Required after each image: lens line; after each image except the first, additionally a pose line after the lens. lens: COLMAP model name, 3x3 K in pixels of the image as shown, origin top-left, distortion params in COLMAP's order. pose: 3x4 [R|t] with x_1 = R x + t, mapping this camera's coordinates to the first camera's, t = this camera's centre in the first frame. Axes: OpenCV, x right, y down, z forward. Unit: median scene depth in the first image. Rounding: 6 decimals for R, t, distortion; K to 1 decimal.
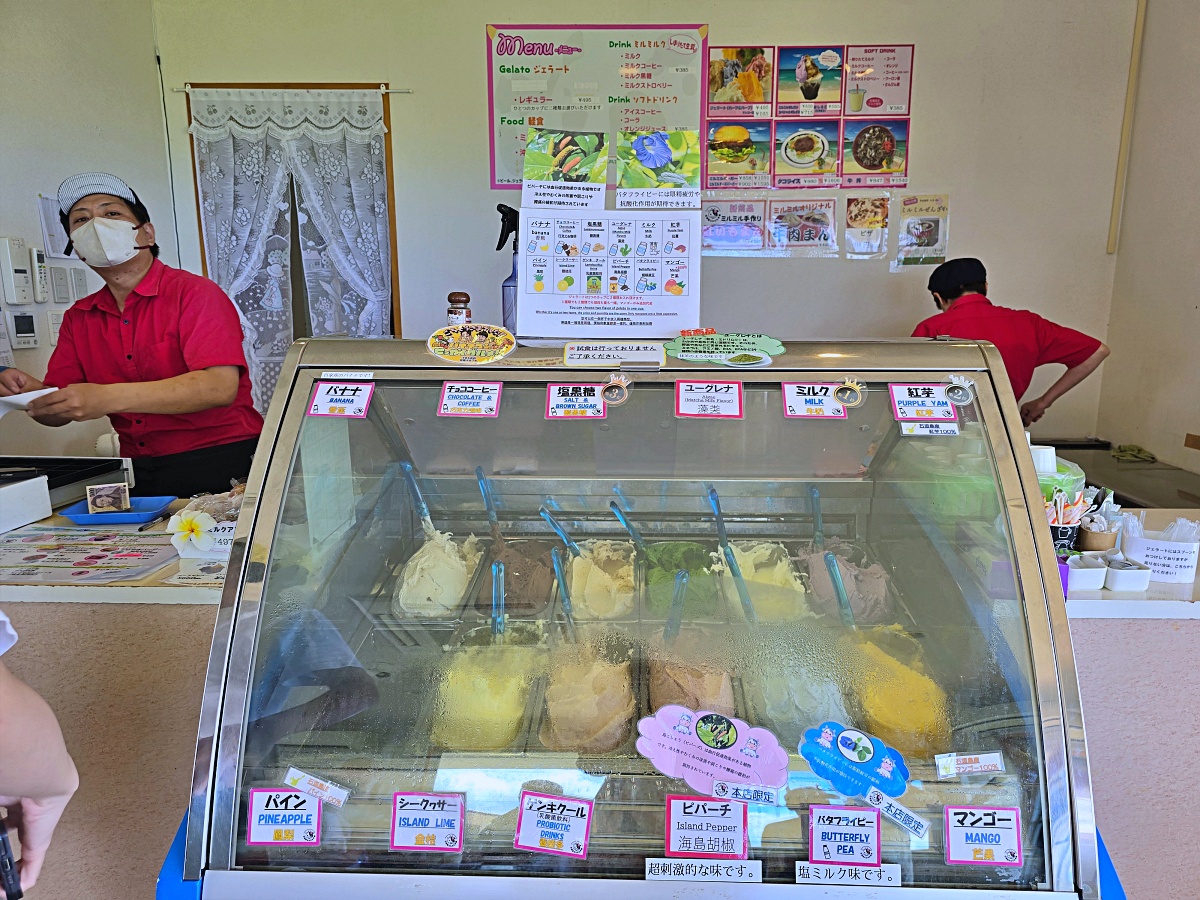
lens RADIAL K [[759.1, 0, 643.2], [0, 759.1, 464.4], [0, 0, 1]] dist [0.042730, -0.035746]
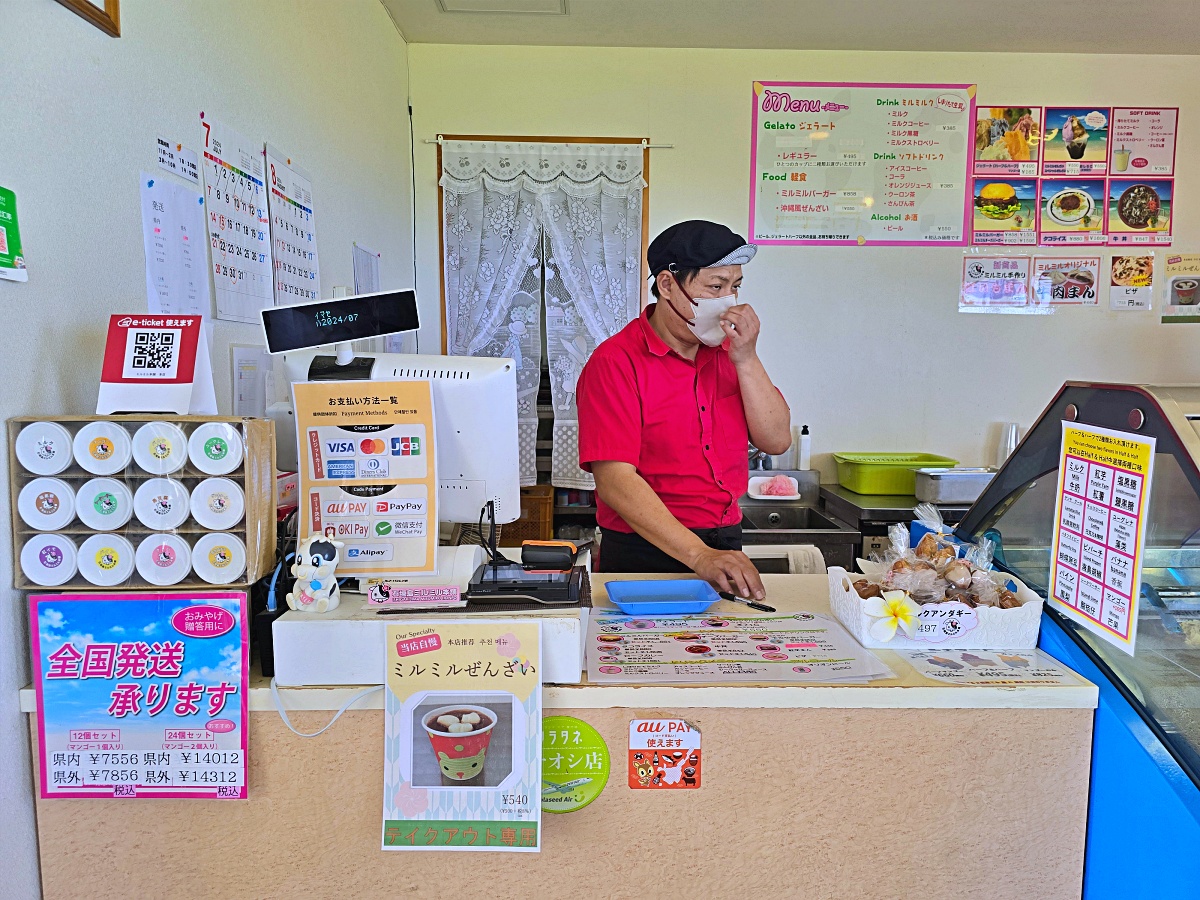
lens RADIAL K [[759.1, 0, 643.2], [0, 759.1, 464.4], [0, 0, 1]] dist [0.042730, -0.035746]
pose [[0.998825, -0.003208, 0.048348, -0.386245], [0.007243, 0.996481, -0.083502, -0.004540], [-0.047910, 0.083754, 0.995334, 0.072283]]
